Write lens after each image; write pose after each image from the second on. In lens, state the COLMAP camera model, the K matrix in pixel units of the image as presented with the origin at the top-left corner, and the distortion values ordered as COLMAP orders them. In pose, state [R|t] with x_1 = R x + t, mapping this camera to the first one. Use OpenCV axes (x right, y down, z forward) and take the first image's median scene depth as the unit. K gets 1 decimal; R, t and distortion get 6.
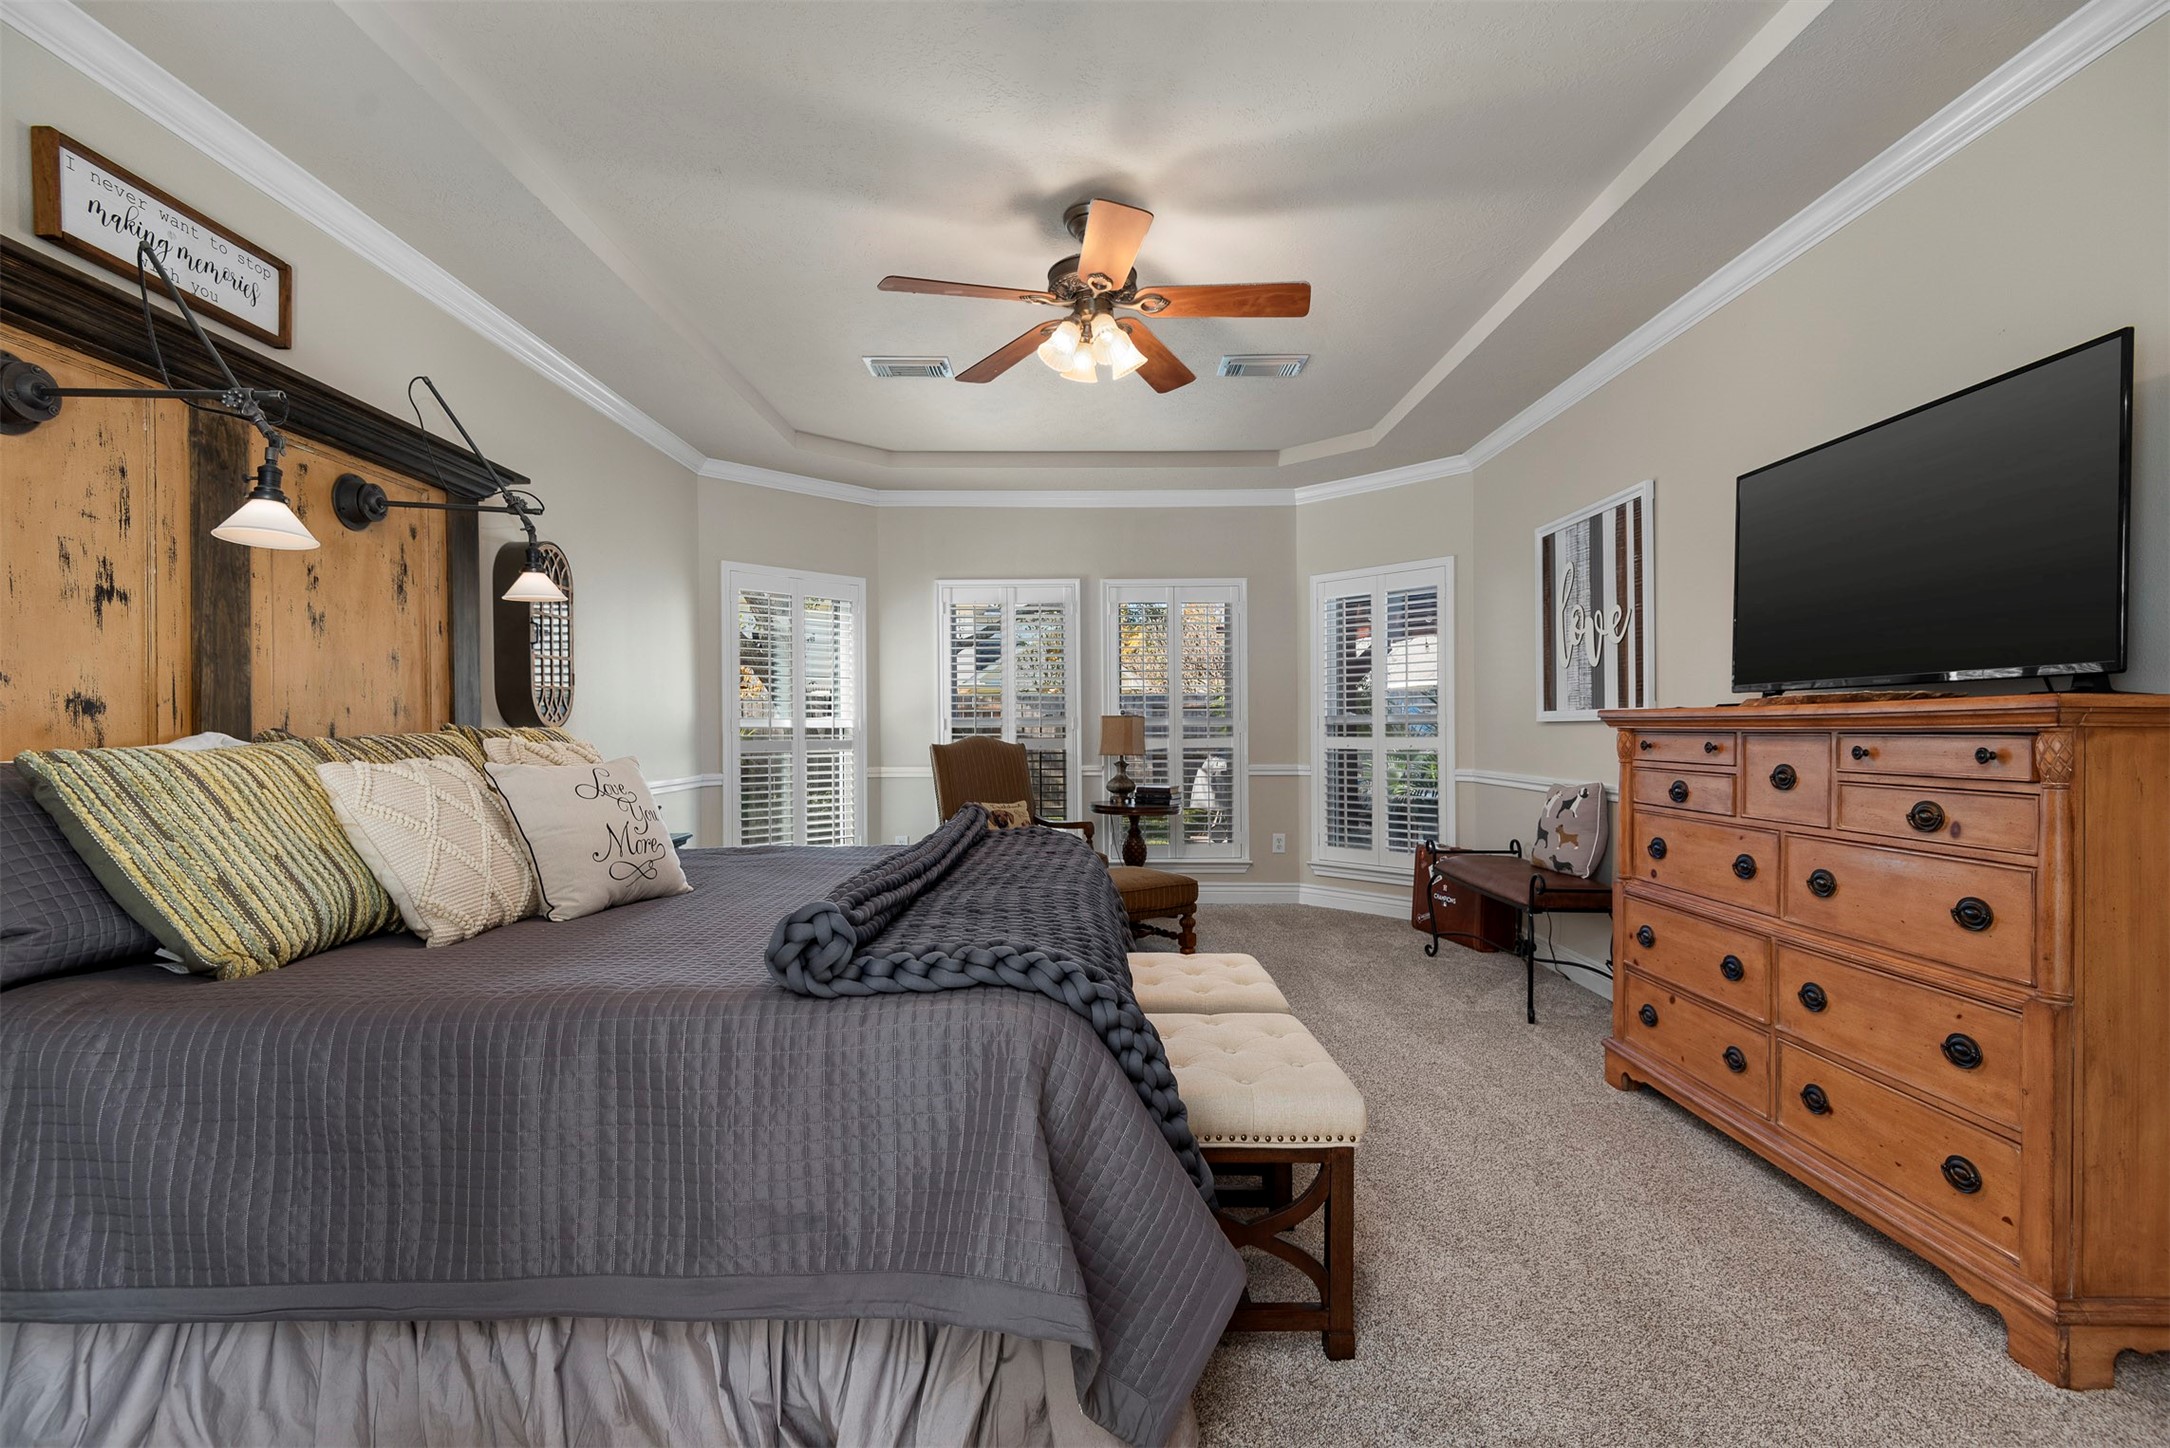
lens RADIAL K [[987.5, 0, 1071.8], [0, 987.5, 725.6], [0, 0, 1]] dist [0.030777, -0.020112]
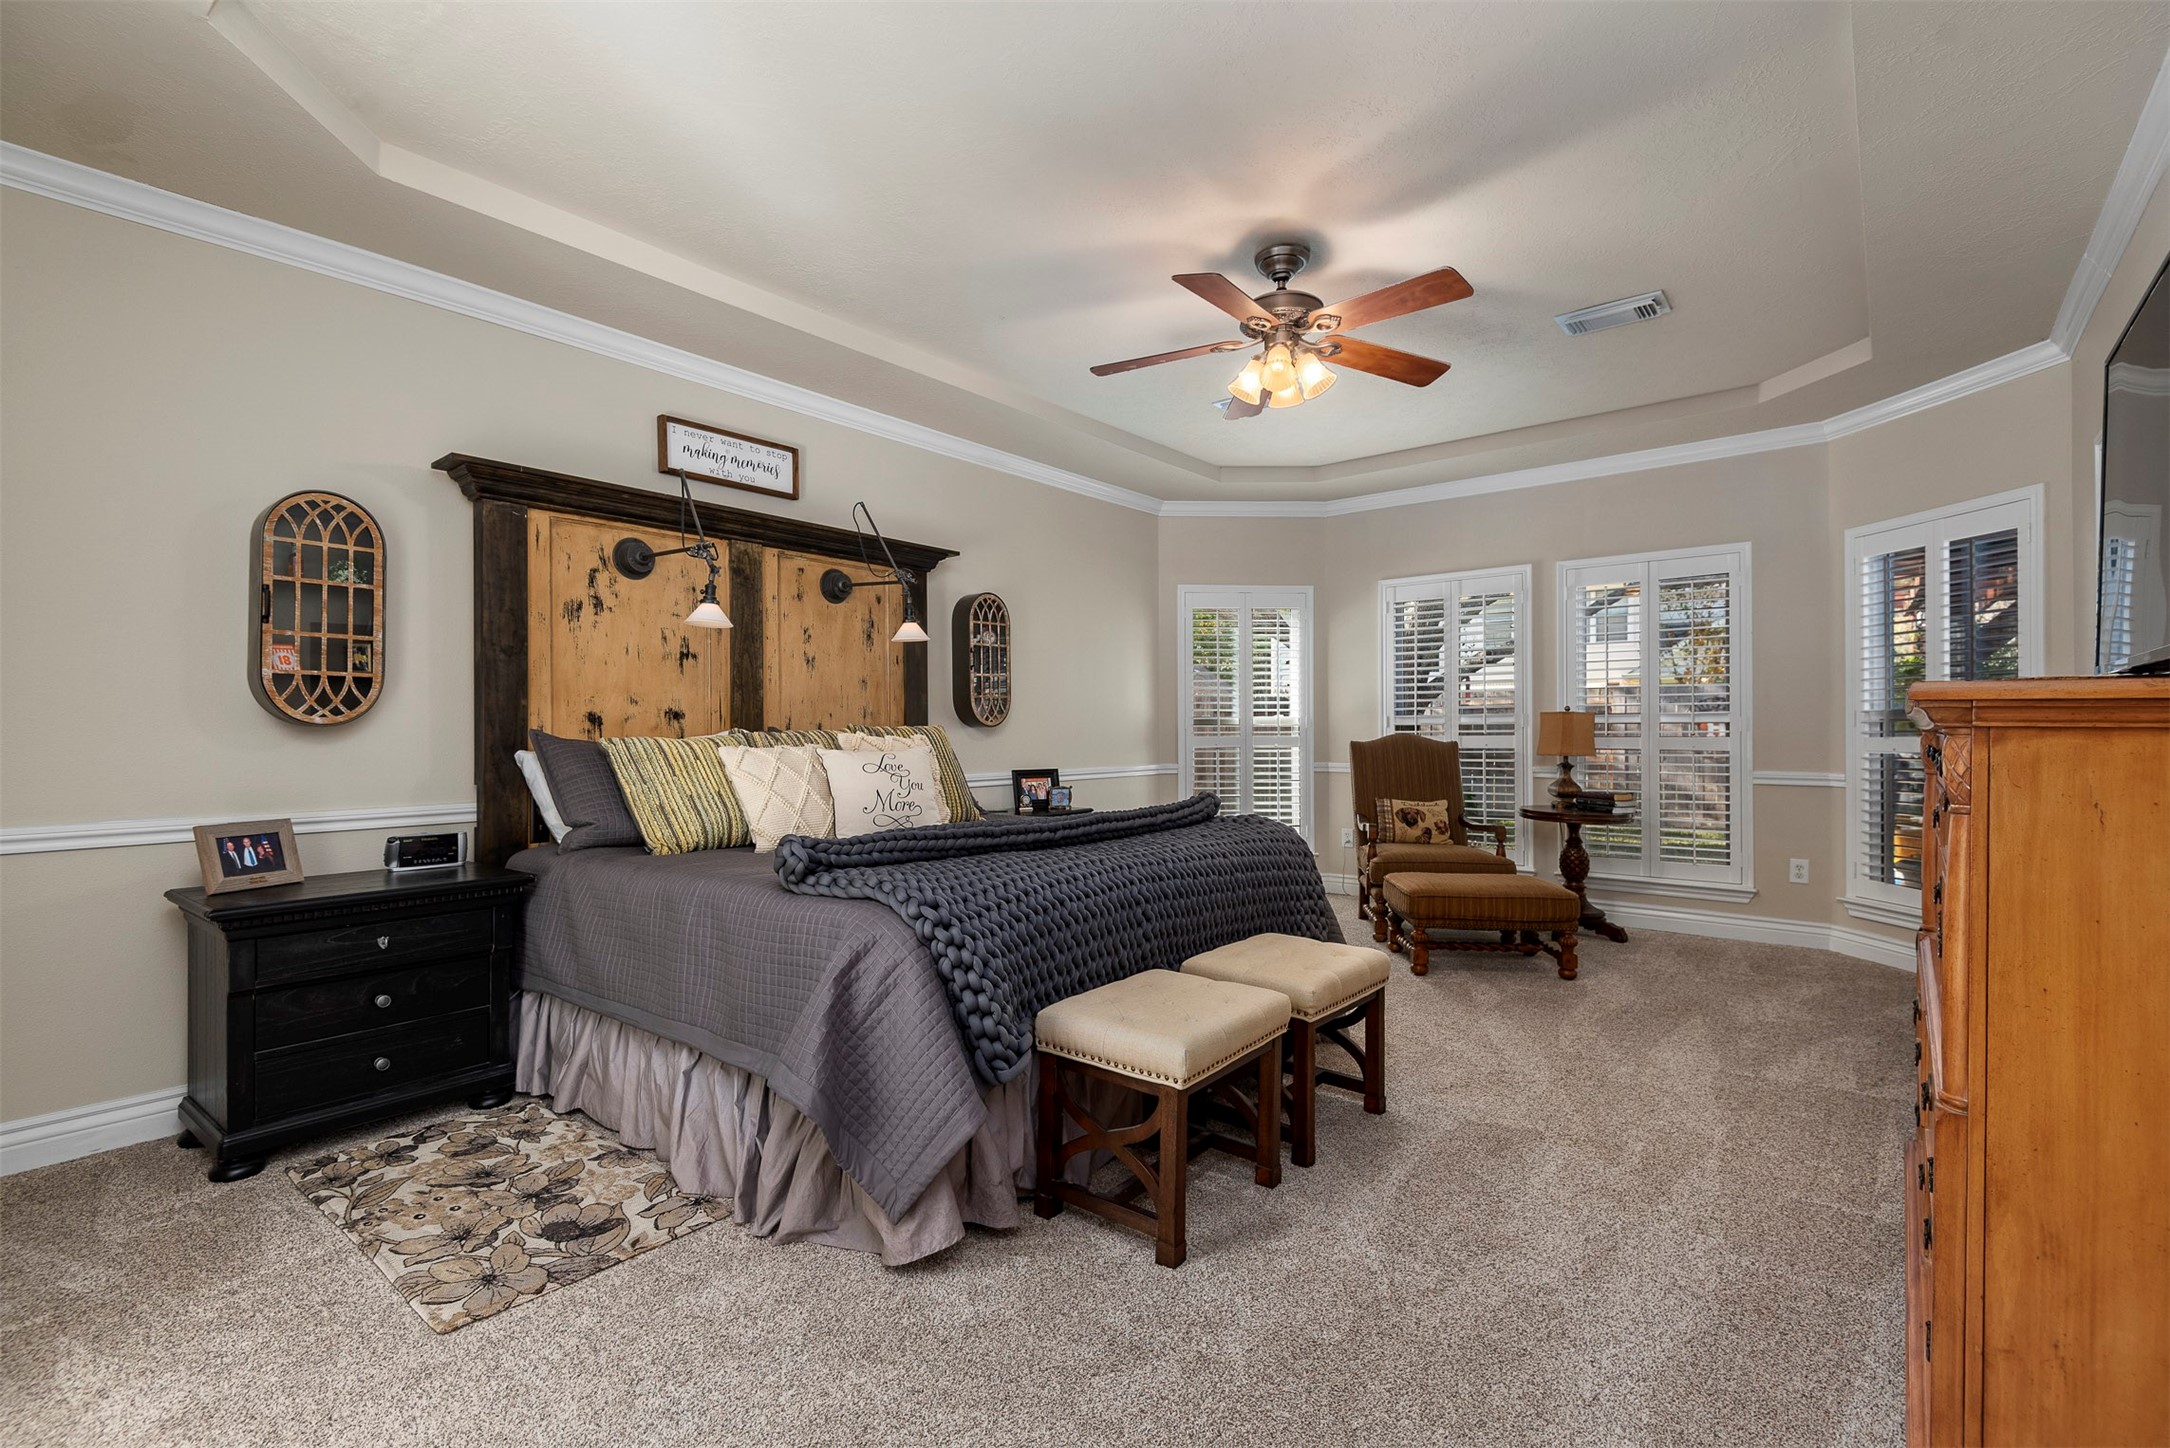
lens RADIAL K [[987.5, 0, 1071.8], [0, 987.5, 725.6], [0, 0, 1]] dist [0.030777, -0.020112]
pose [[0.767403, -0.000193, -0.641165, 0.629349], [0.002104, 0.999995, 0.002218, -0.001888], [0.641162, -0.003051, 0.767400, 0.023022]]
